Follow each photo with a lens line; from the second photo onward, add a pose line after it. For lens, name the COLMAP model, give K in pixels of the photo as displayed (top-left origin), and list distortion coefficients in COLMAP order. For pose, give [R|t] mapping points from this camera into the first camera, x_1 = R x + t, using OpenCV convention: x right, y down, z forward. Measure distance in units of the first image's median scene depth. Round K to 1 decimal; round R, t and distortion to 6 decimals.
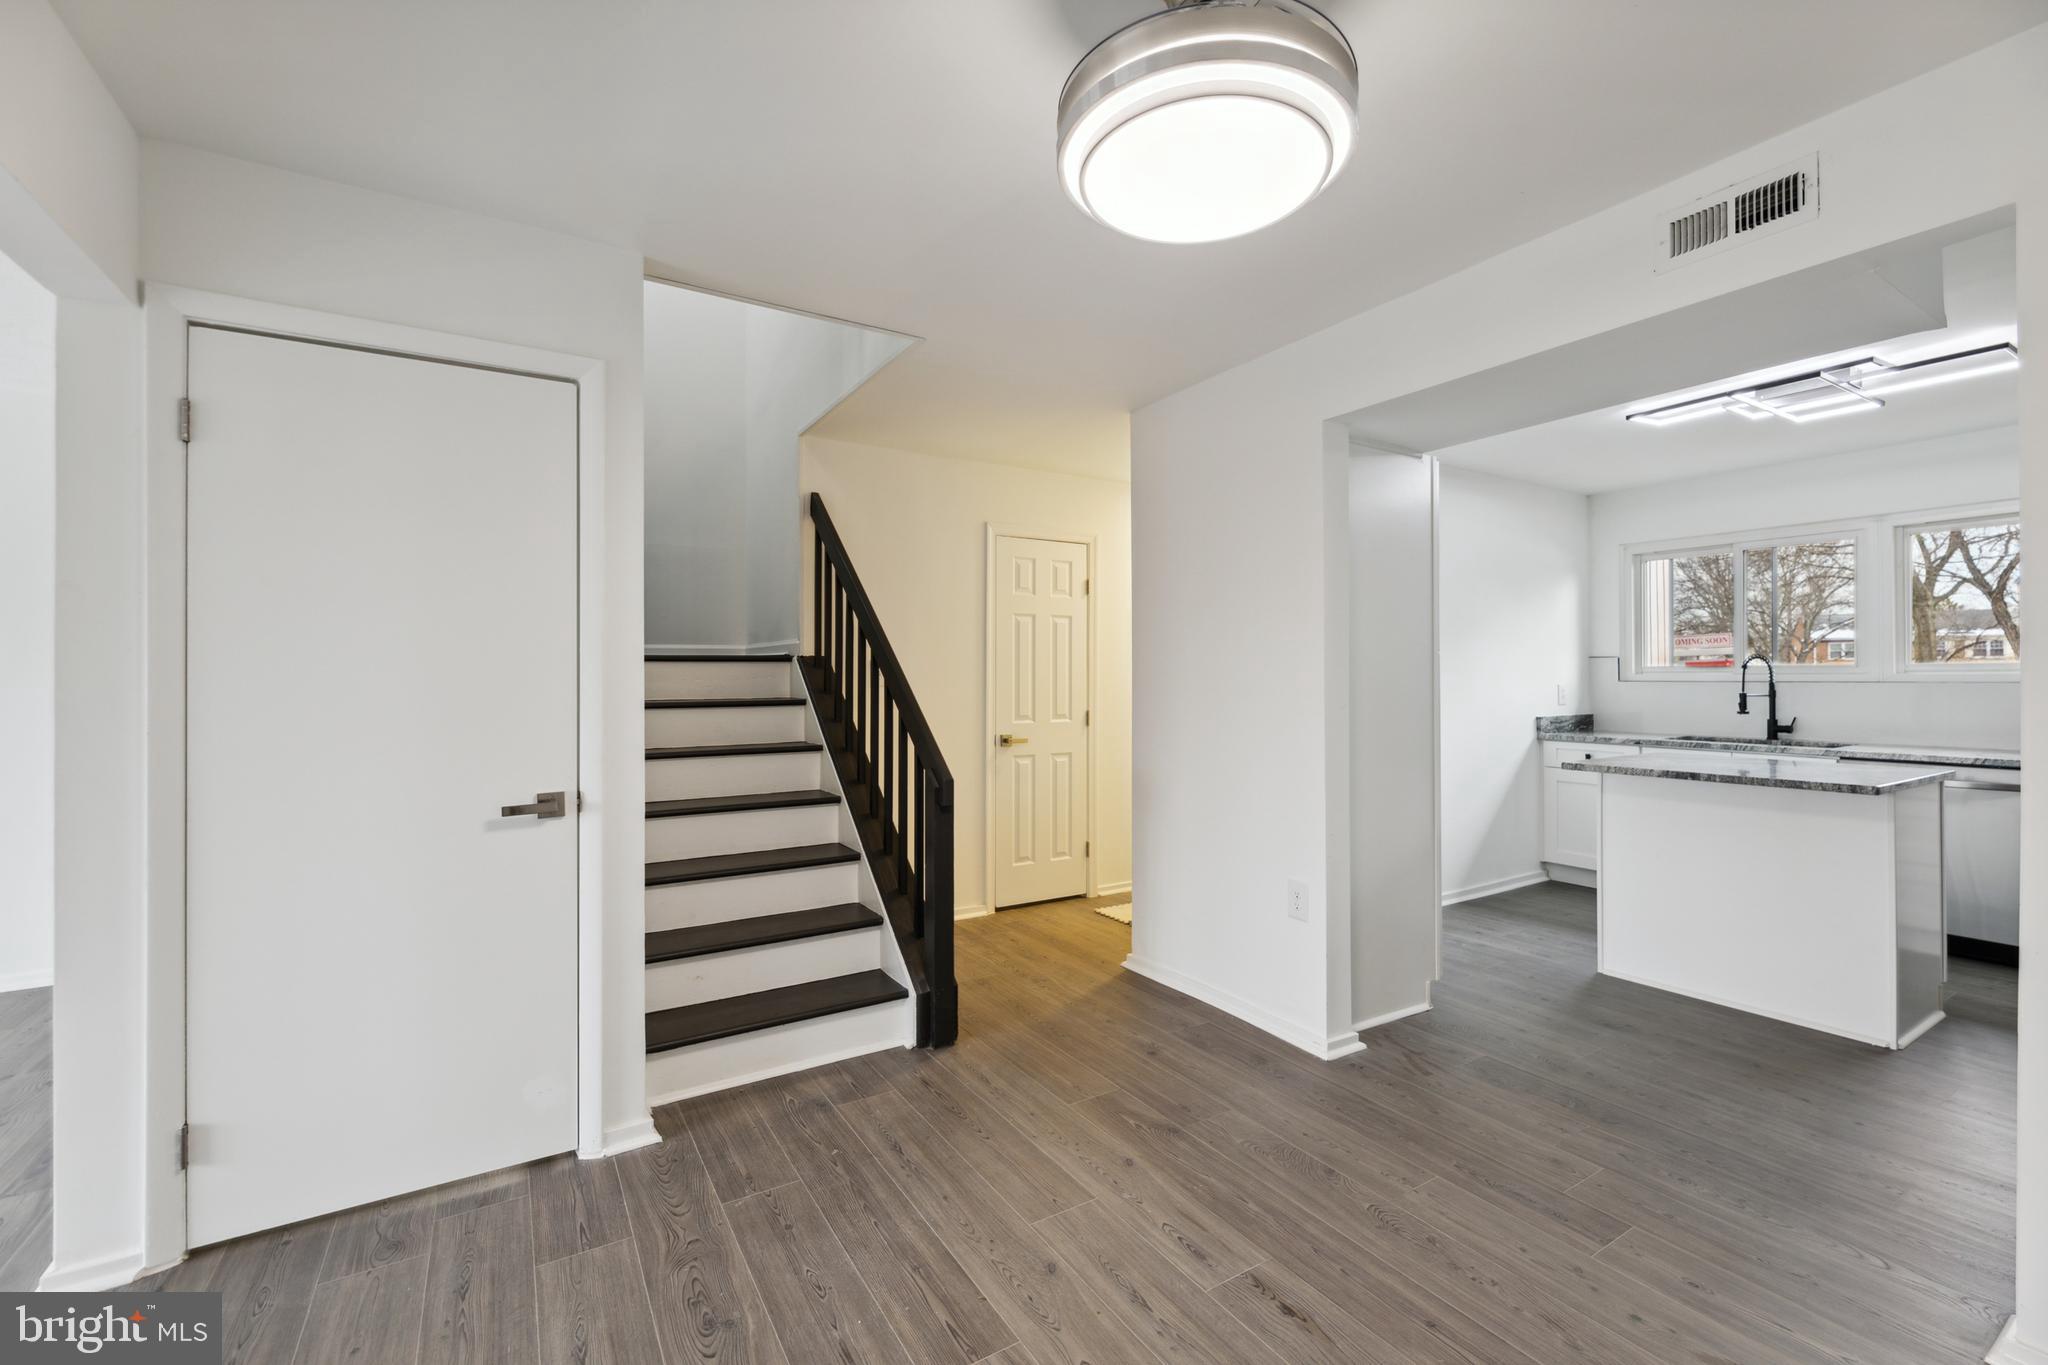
lens RADIAL K [[848.1, 0, 1034.4], [0, 848.1, 667.2], [0, 0, 1]] dist [-0.000543, 0.000807]
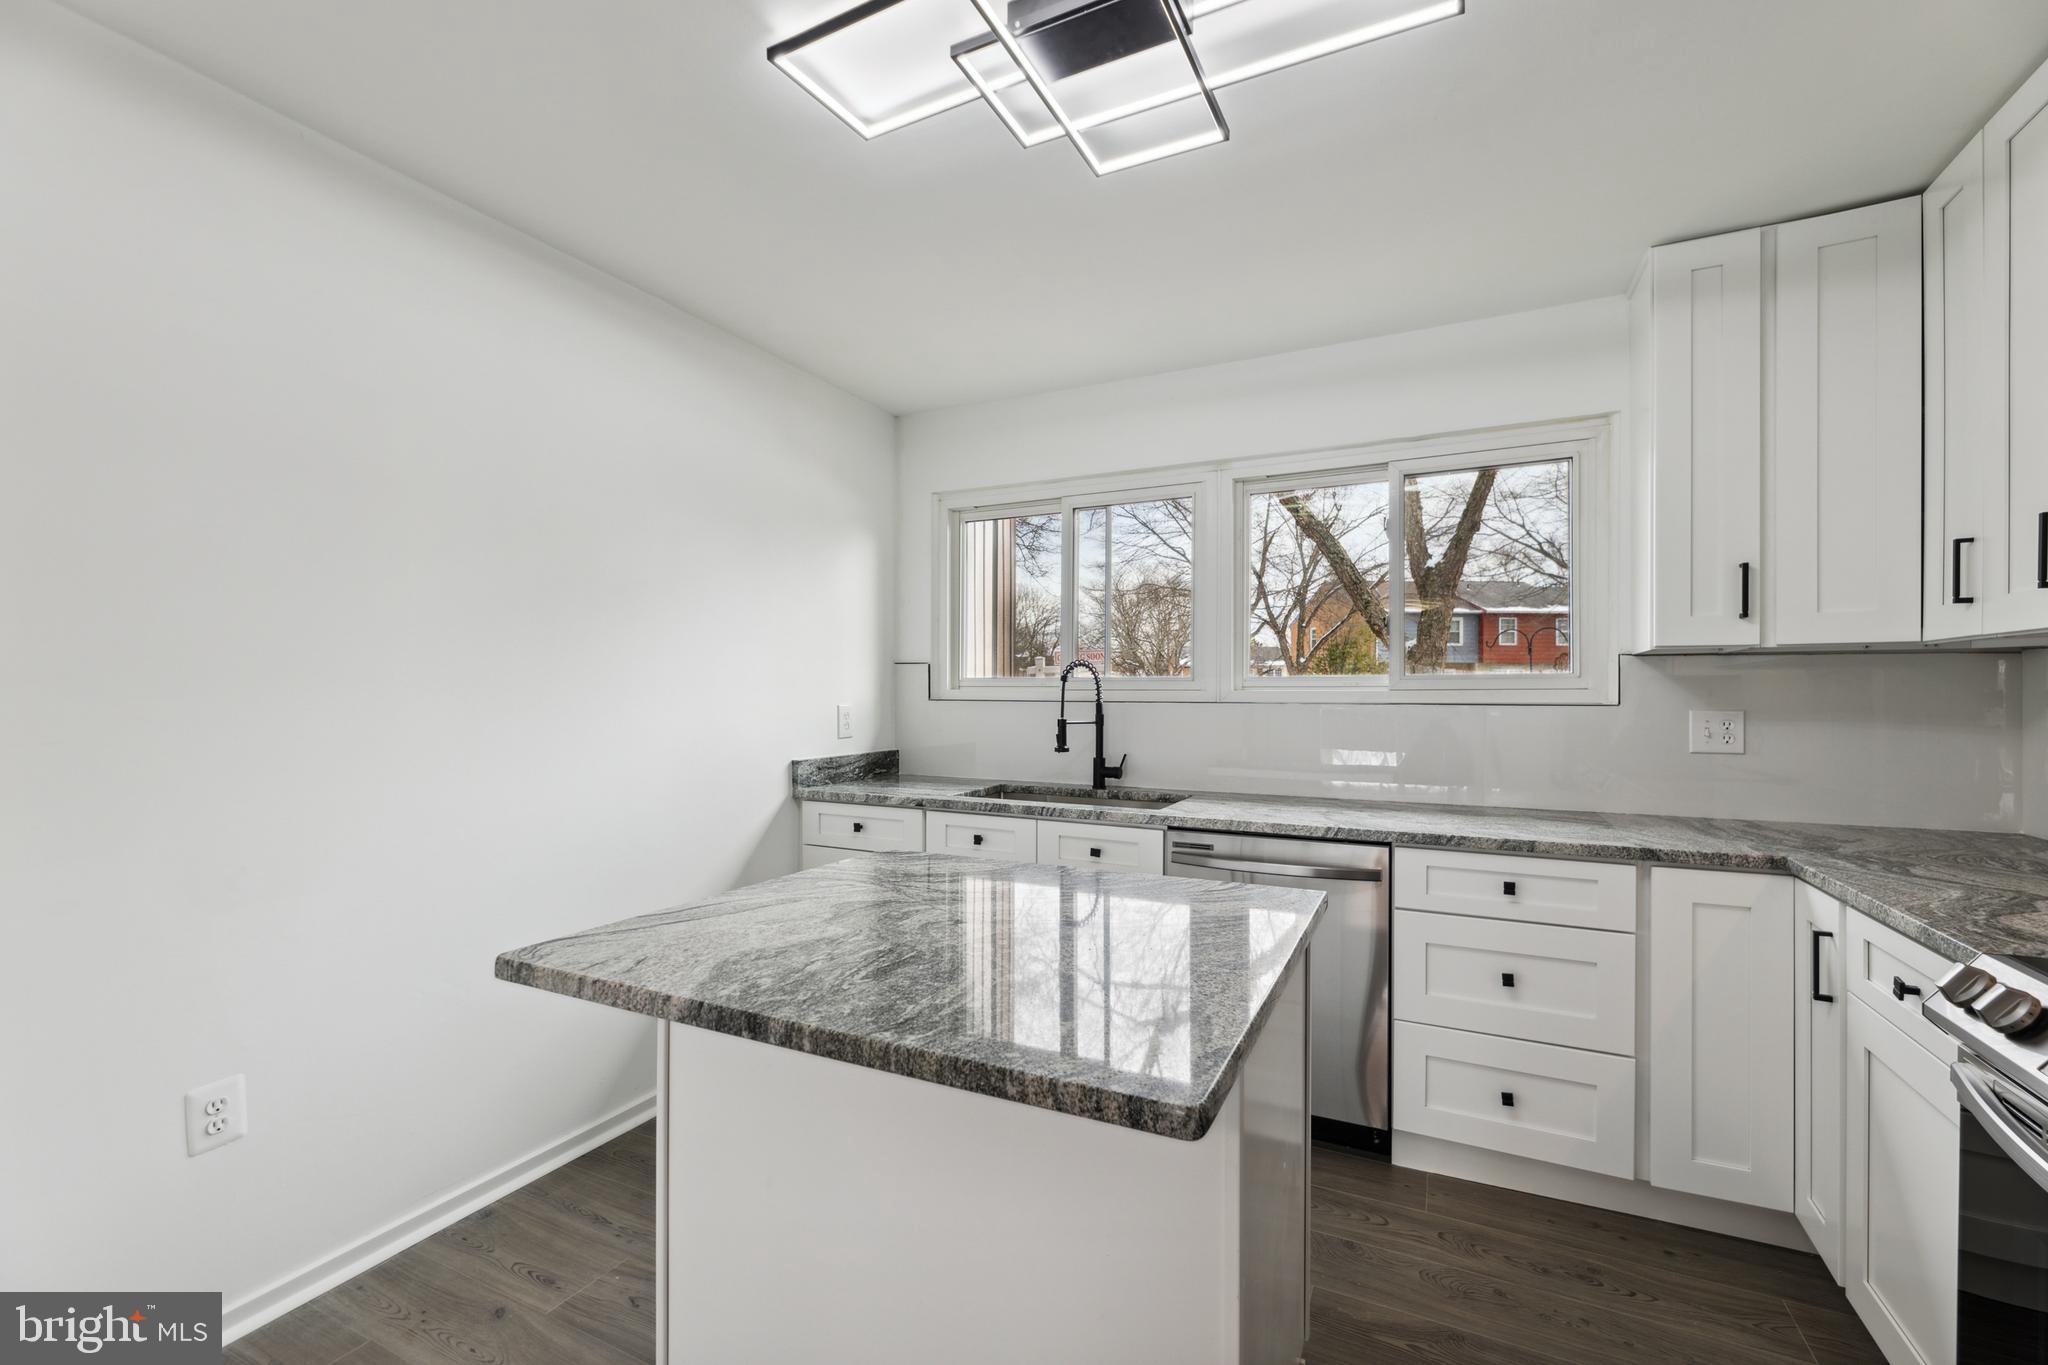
lens RADIAL K [[848.1, 0, 1018.5], [0, 848.1, 692.4], [0, 0, 1]] dist [-0.000543, 0.000807]
pose [[0.851292, 0.004607, 0.524672, 0.417049], [-0.010690, 0.999906, 0.008565, 0.004397], [-0.524584, -0.012900, 0.851261, 0.416872]]
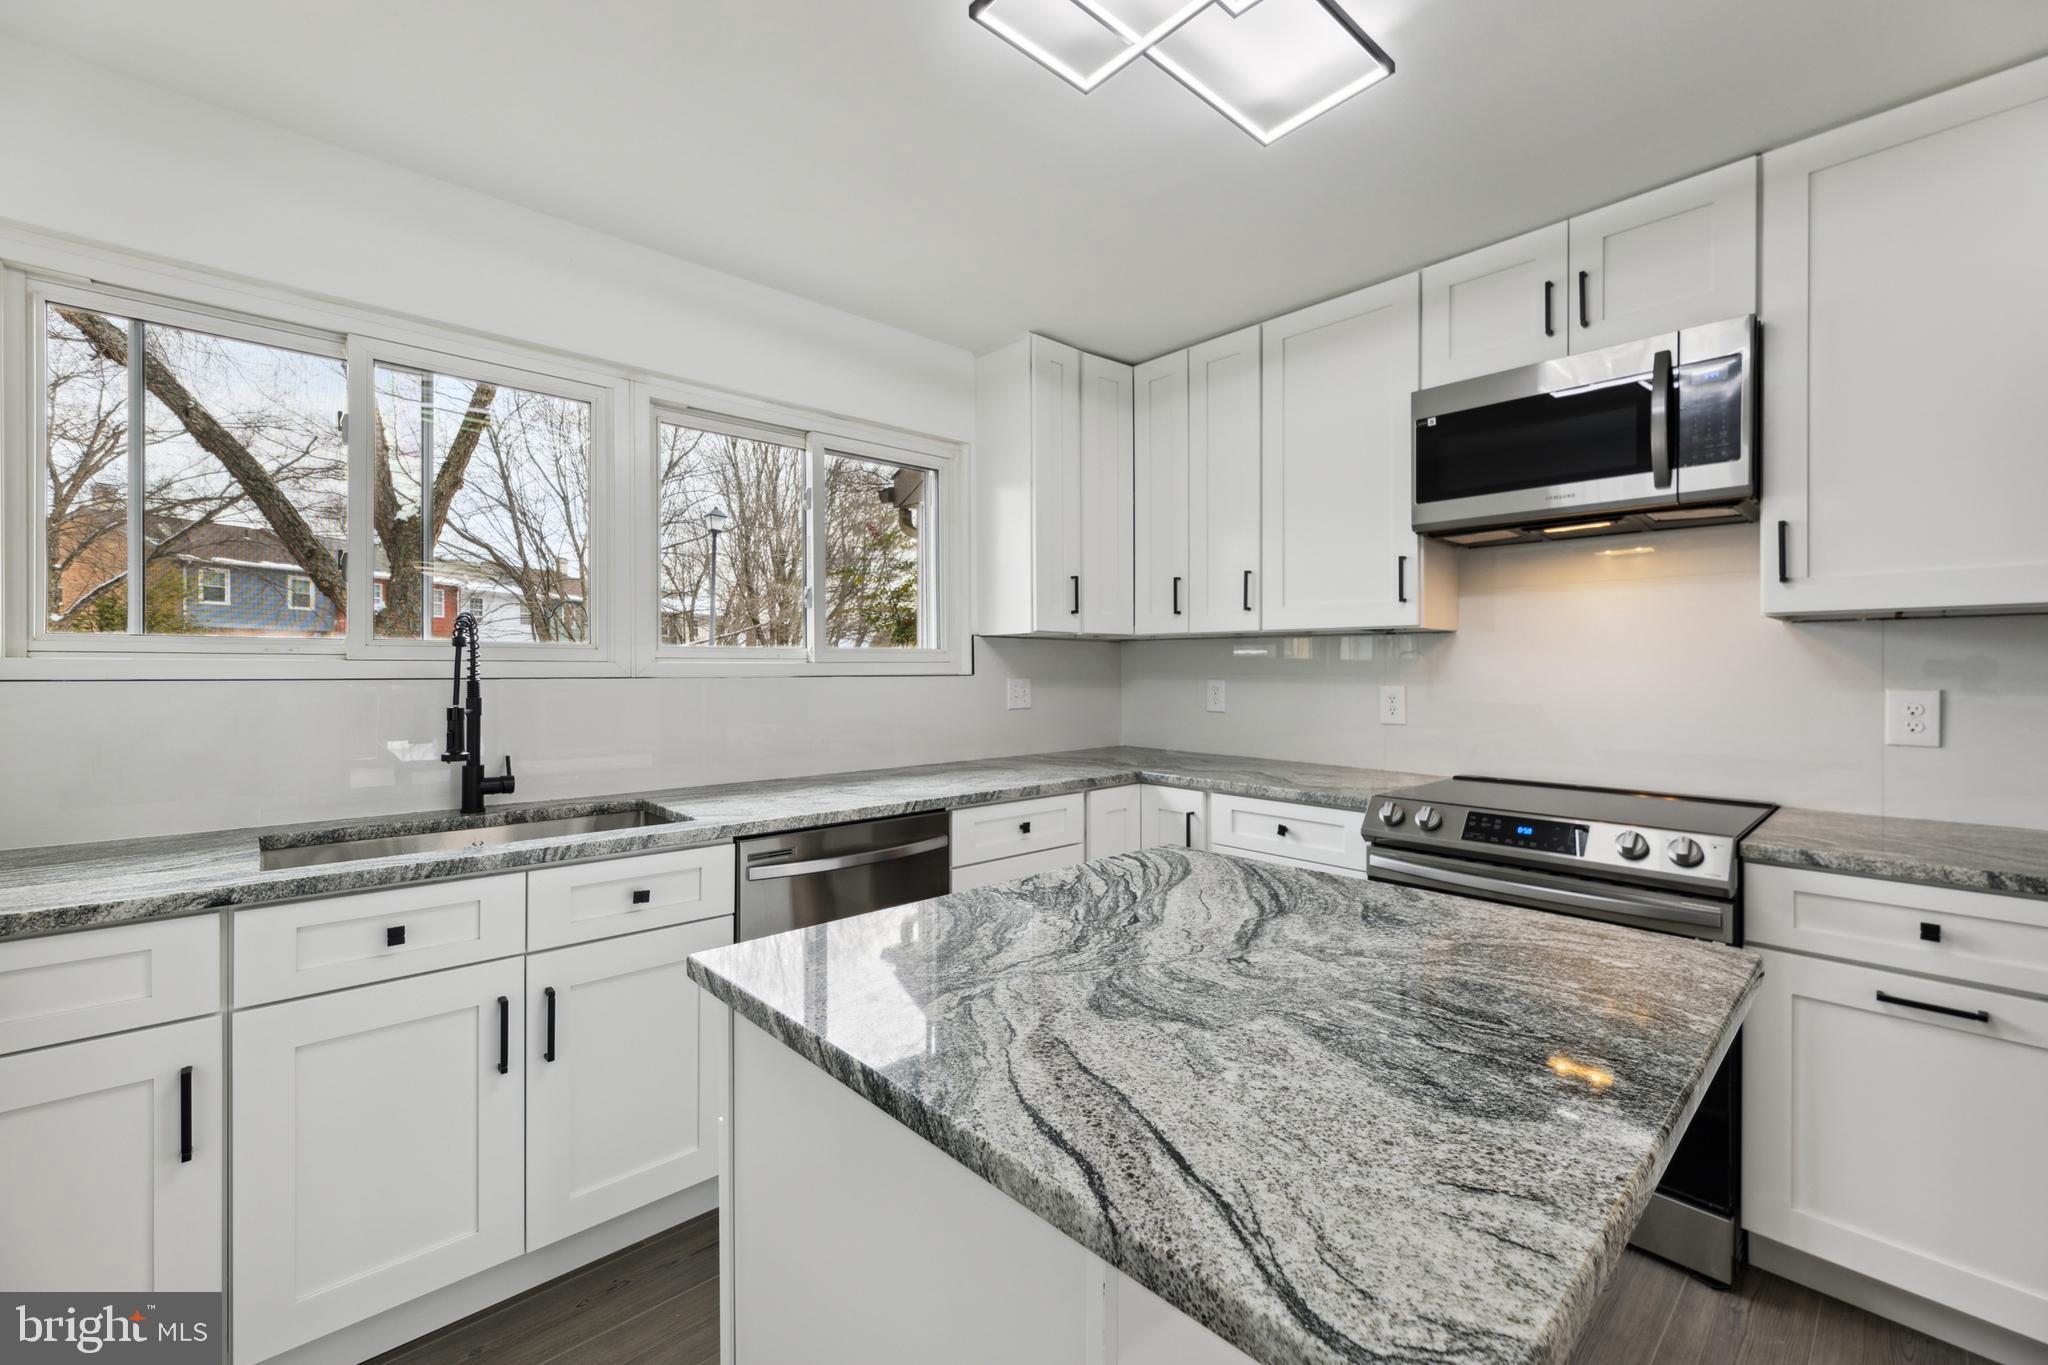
lens RADIAL K [[848.1, 0, 1027.9], [0, 848.1, 667.0], [0, 0, 1]] dist [-0.000543, 0.000807]
pose [[-0.191304, 0.003388, 0.981525, 0.352528], [-0.012675, 0.999902, -0.005922, 0.009417], [-0.981449, -0.013574, -0.191242, 0.723942]]
